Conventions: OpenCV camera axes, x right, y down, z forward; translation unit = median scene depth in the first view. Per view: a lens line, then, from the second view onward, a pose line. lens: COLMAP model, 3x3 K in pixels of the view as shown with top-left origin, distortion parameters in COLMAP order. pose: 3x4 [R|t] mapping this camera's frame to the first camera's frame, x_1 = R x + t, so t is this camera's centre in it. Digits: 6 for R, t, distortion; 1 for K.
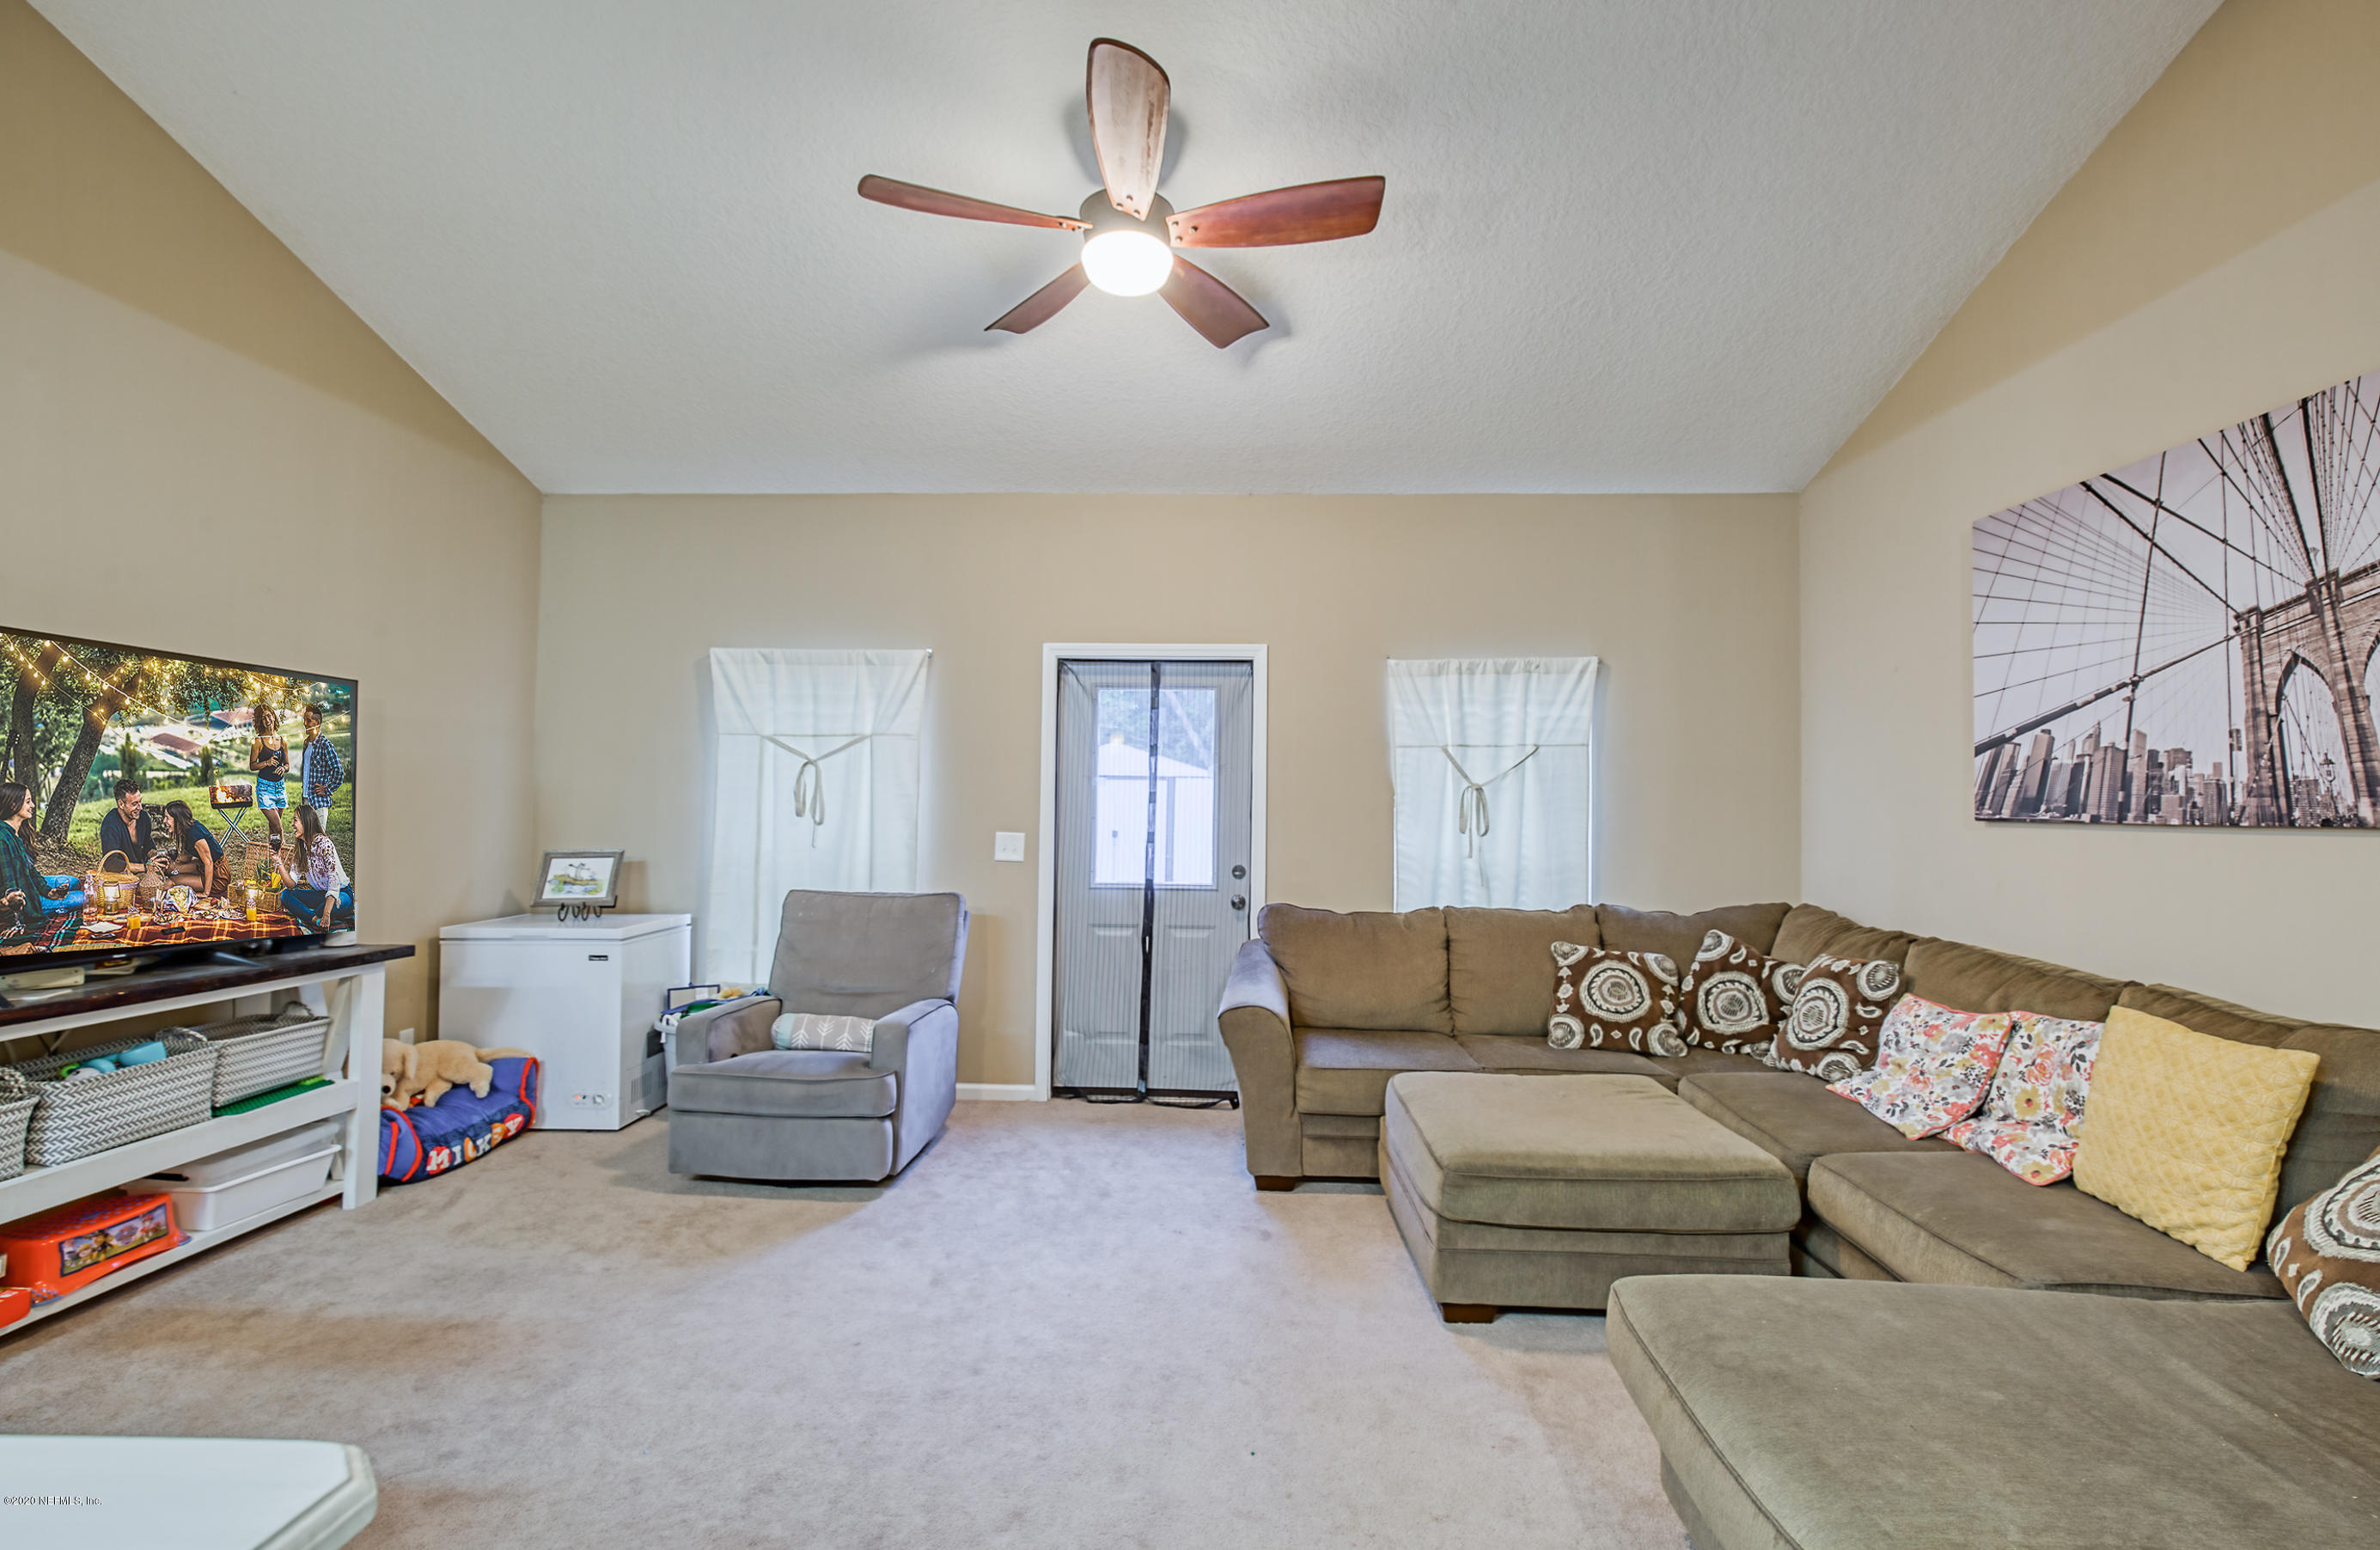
lens RADIAL K [[1041.7, 0, 1181.0], [0, 1041.7, 771.7], [0, 0, 1]] dist [-0.007769, 0.006352]
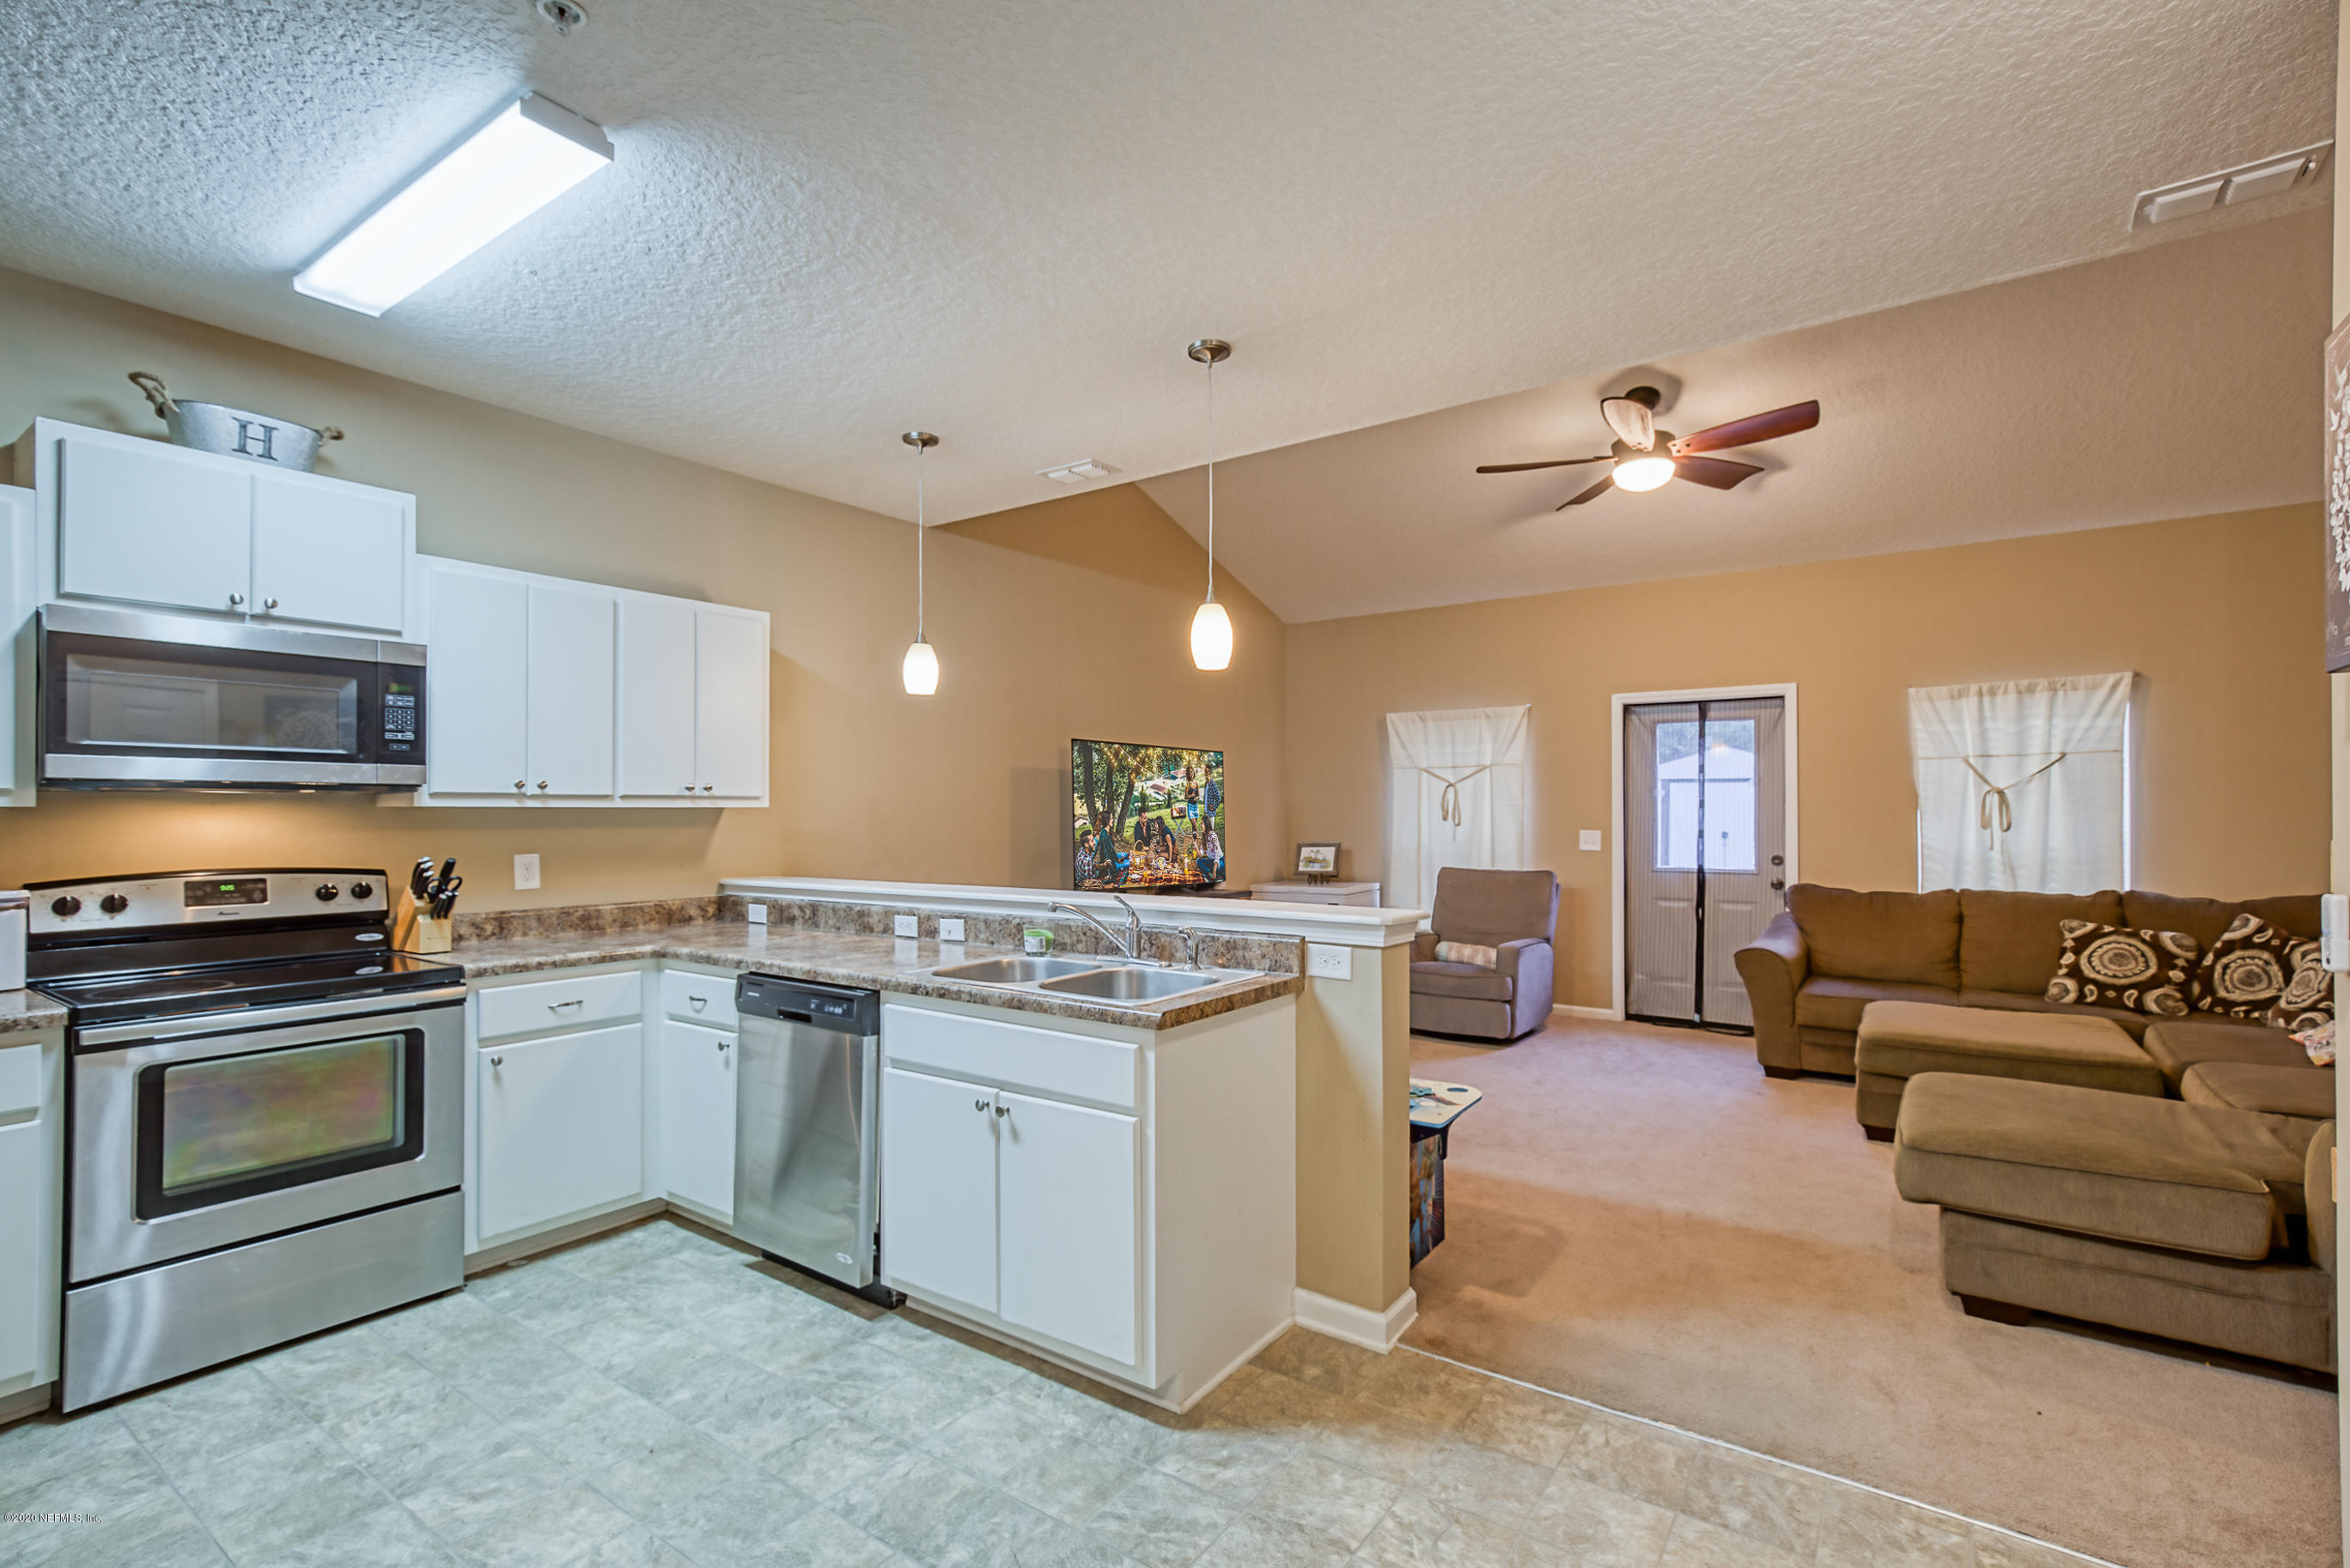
lens RADIAL K [[1052.9, 0, 1196.0], [0, 1052.9, 804.6], [0, 0, 1]] dist [-0.006042, 0.006944]
pose [[0.846594, -0.016491, -0.531984, 0.198030], [0.030322, 0.999391, 0.017273, -0.023947], [0.531375, -0.030754, 0.846578, -0.681122]]
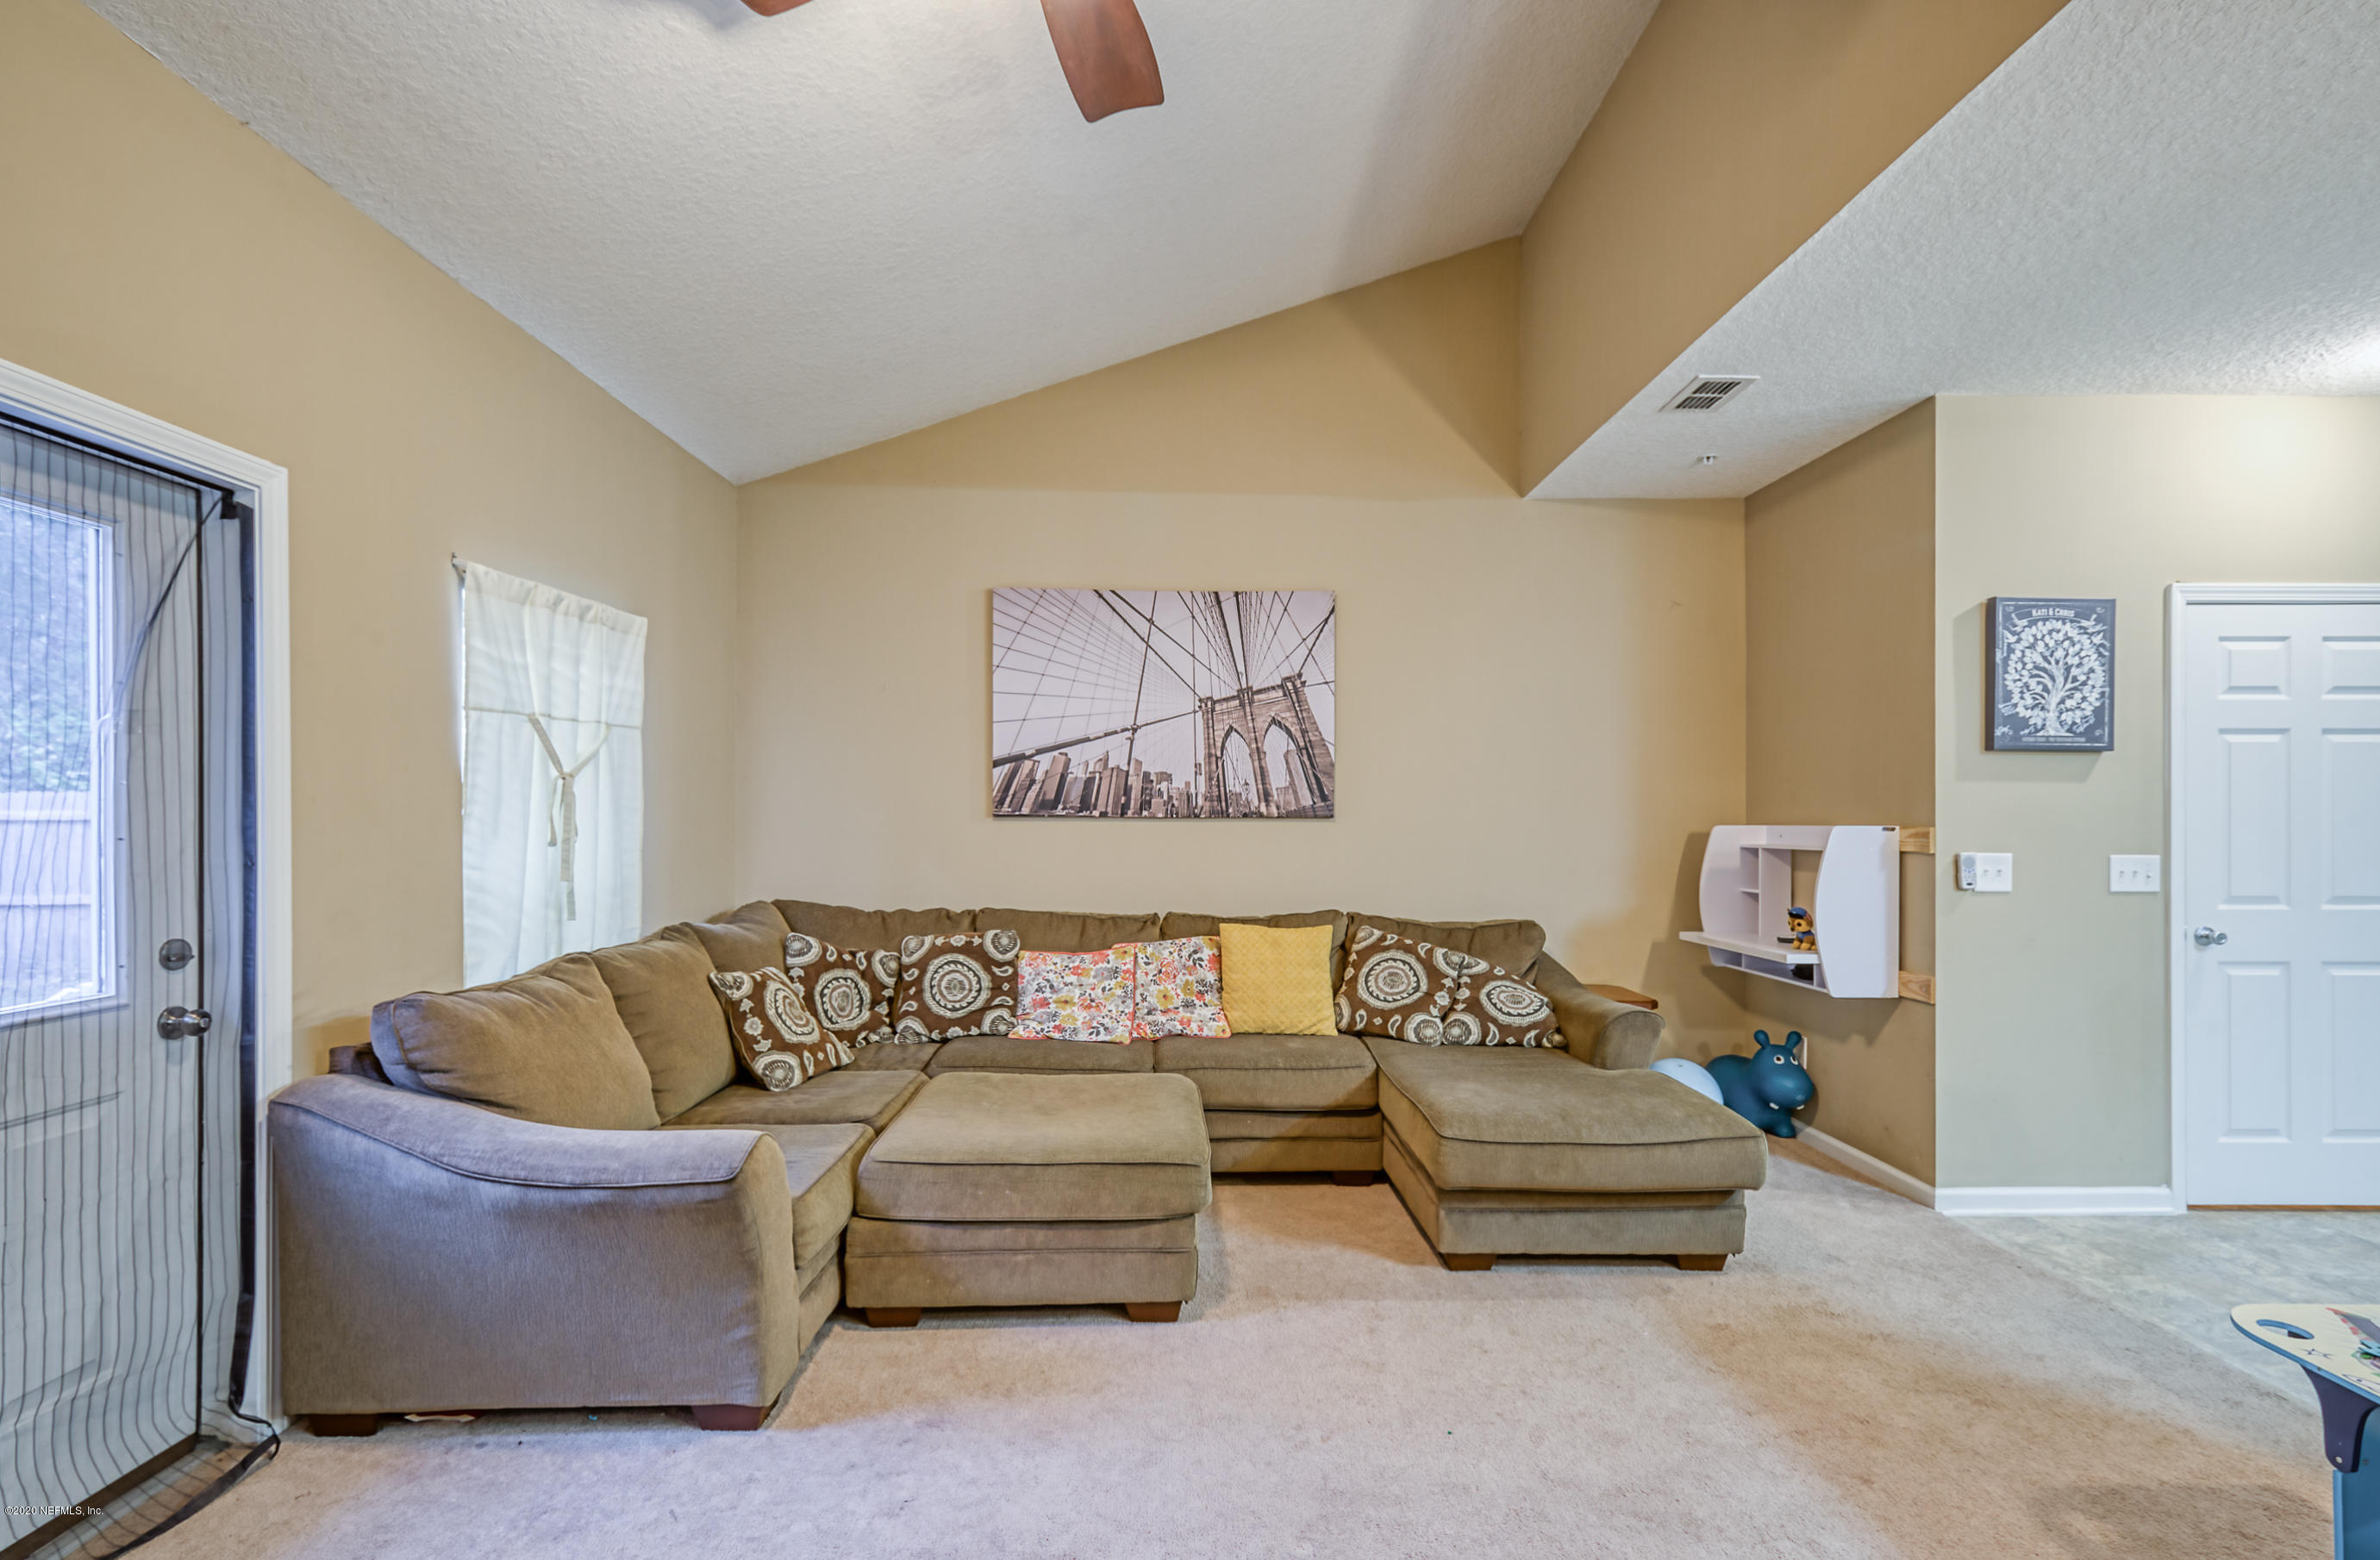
lens RADIAL K [[1041.7, 0, 1216.1], [0, 1041.7, 824.1], [0, 0, 1]] dist [-0.007769, 0.006352]
pose [[-0.077760, -0.022273, 0.996723, -0.588696], [-0.037096, 0.999123, 0.019433, 0.021220], [-0.996282, -0.035464, -0.078518, 0.839981]]
